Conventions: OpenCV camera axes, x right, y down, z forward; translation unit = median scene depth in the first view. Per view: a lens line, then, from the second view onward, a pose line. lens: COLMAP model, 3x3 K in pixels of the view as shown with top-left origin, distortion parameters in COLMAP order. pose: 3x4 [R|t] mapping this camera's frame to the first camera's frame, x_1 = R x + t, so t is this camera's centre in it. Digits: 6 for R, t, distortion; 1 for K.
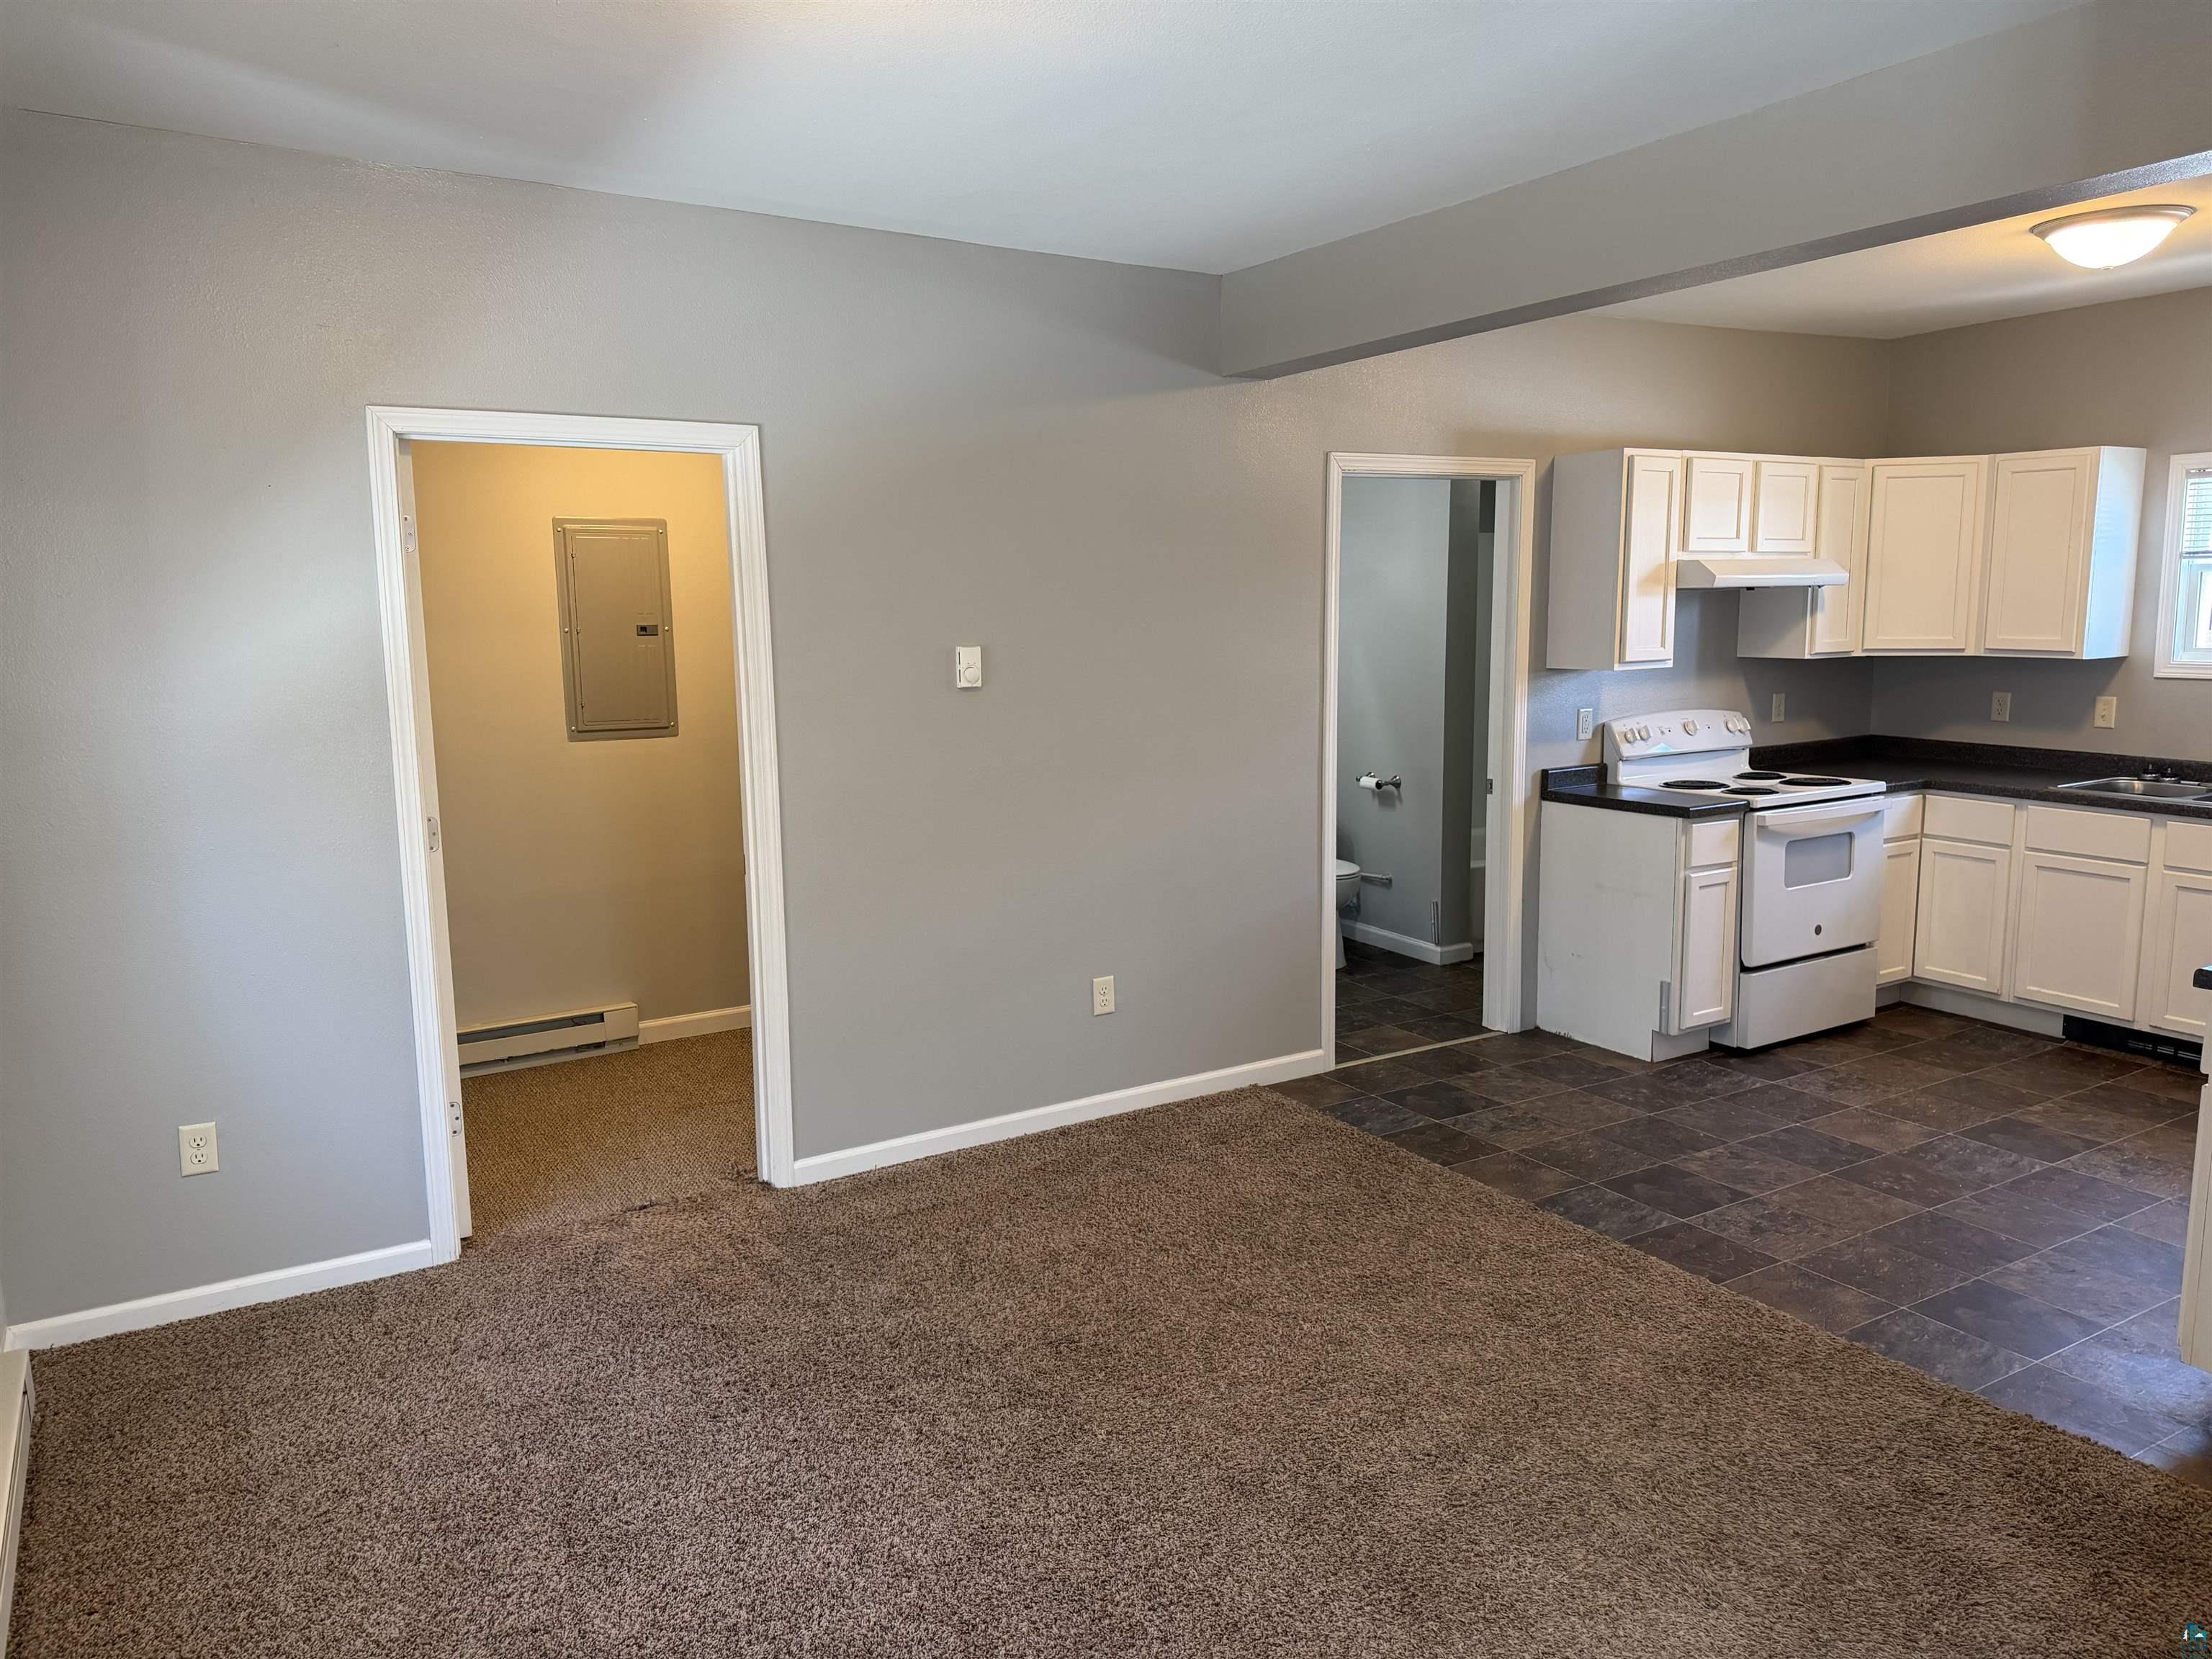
lens RADIAL K [[1556.4, 0, 1103.8], [0, 1556.4, 826.4], [0, 0, 1]] dist [0.021249, -0.022003]
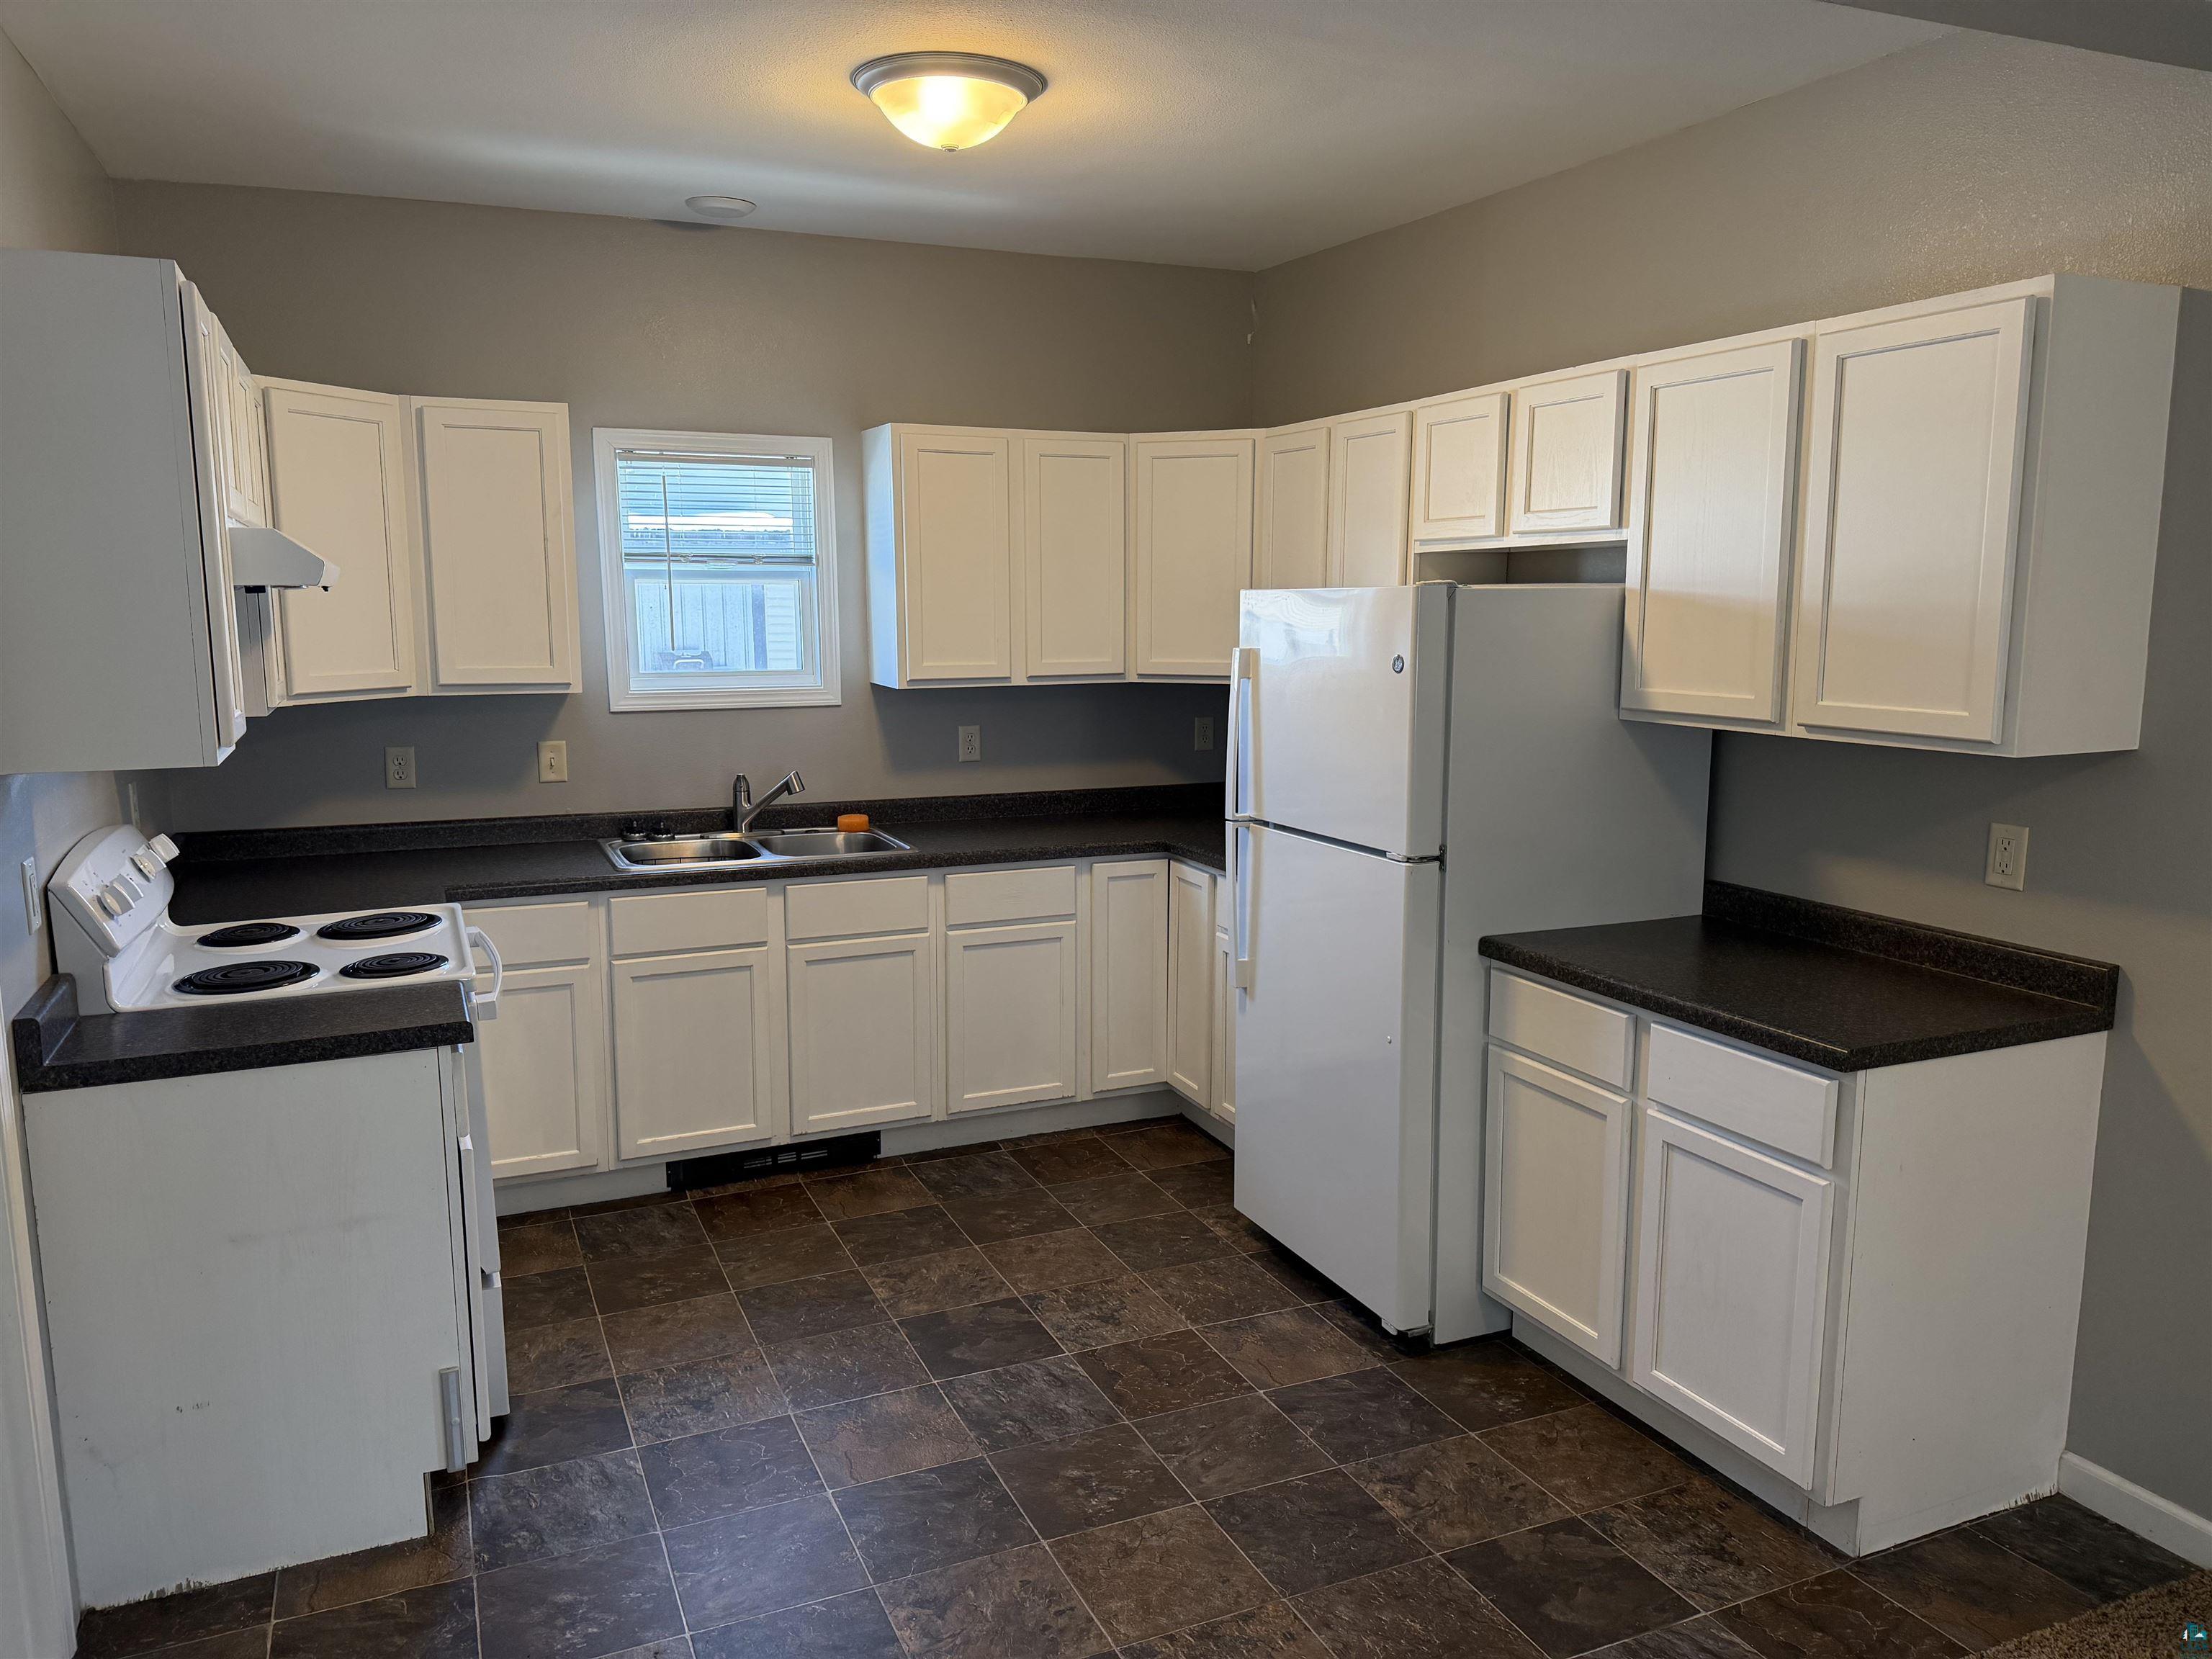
lens RADIAL K [[1556.4, 0, 1105.4], [0, 1556.4, 835.1], [0, 0, 1]] dist [0.021249, -0.022003]
pose [[0.141595, -0.135855, 0.980558, -0.073549], [0.150260, 0.982010, 0.114358, -0.088909], [-0.978454, 0.131146, 0.159461, 0.657704]]
